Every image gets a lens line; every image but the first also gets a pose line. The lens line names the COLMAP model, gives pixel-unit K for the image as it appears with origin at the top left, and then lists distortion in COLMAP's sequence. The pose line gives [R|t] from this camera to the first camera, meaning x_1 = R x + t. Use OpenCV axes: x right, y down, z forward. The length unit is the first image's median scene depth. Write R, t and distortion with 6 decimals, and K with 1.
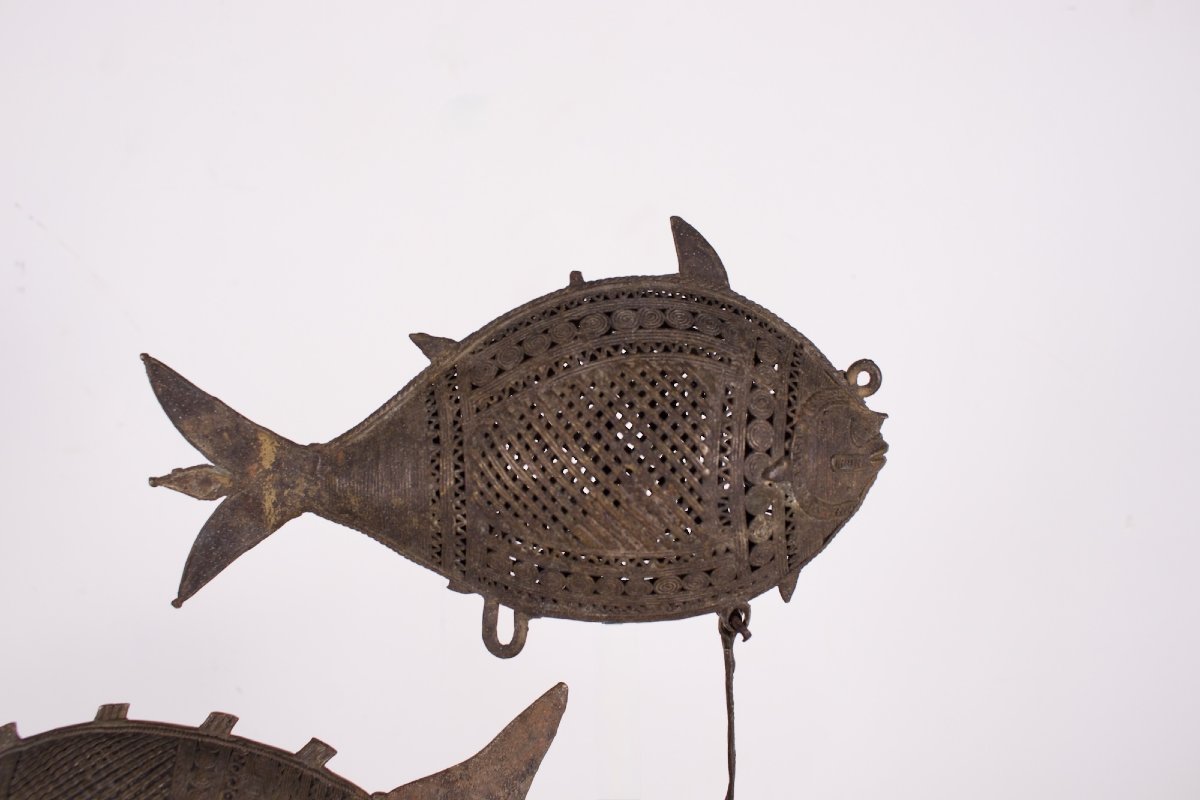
lens RADIAL K [[1165.0, 0, 594.6], [0, 1165.0, 404.2], [0, 0, 1]] dist [-0.115263, 0.000000]
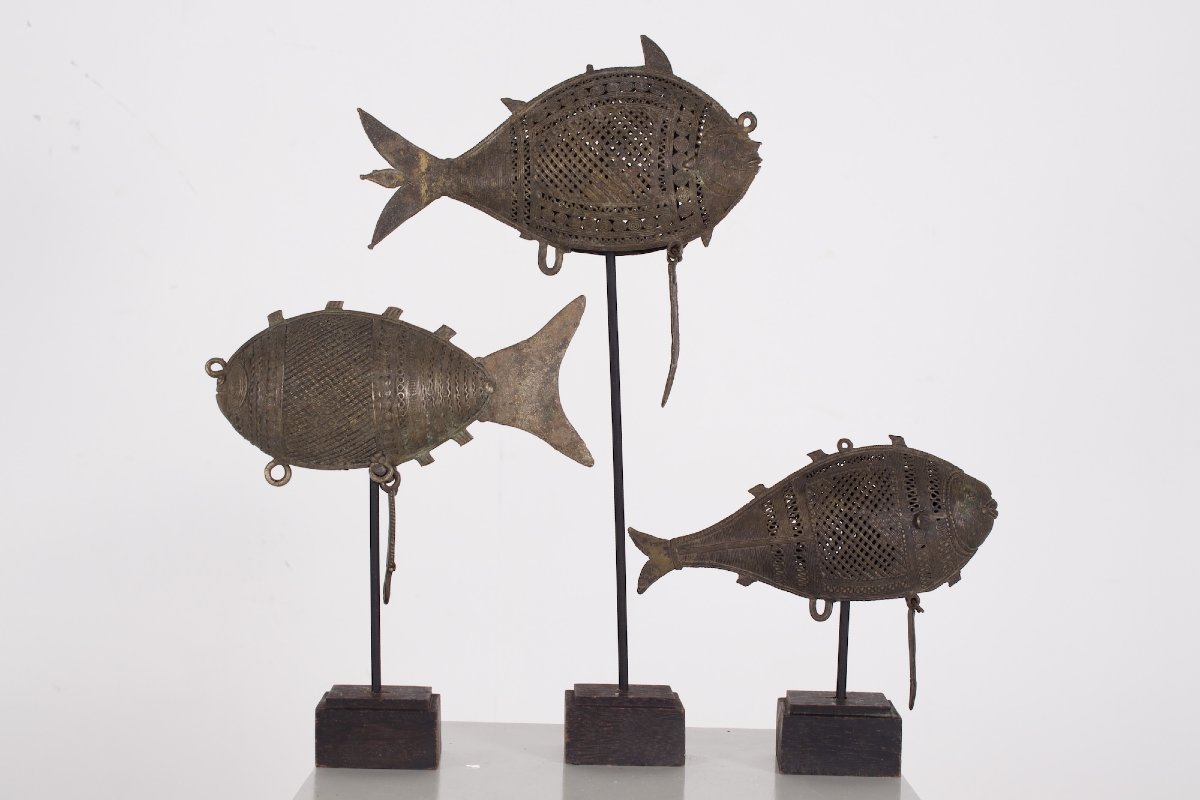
lens RADIAL K [[1999.1, 0, 601.5], [0, 1999.1, 398.0], [0, 0, 1]] dist [-0.078172, 0.000000]
pose [[0.997534, 0.004050, -0.070066, 0.229618], [-0.005987, 0.999605, -0.027456, 0.508994], [0.069927, 0.027808, 0.997164, -2.180222]]
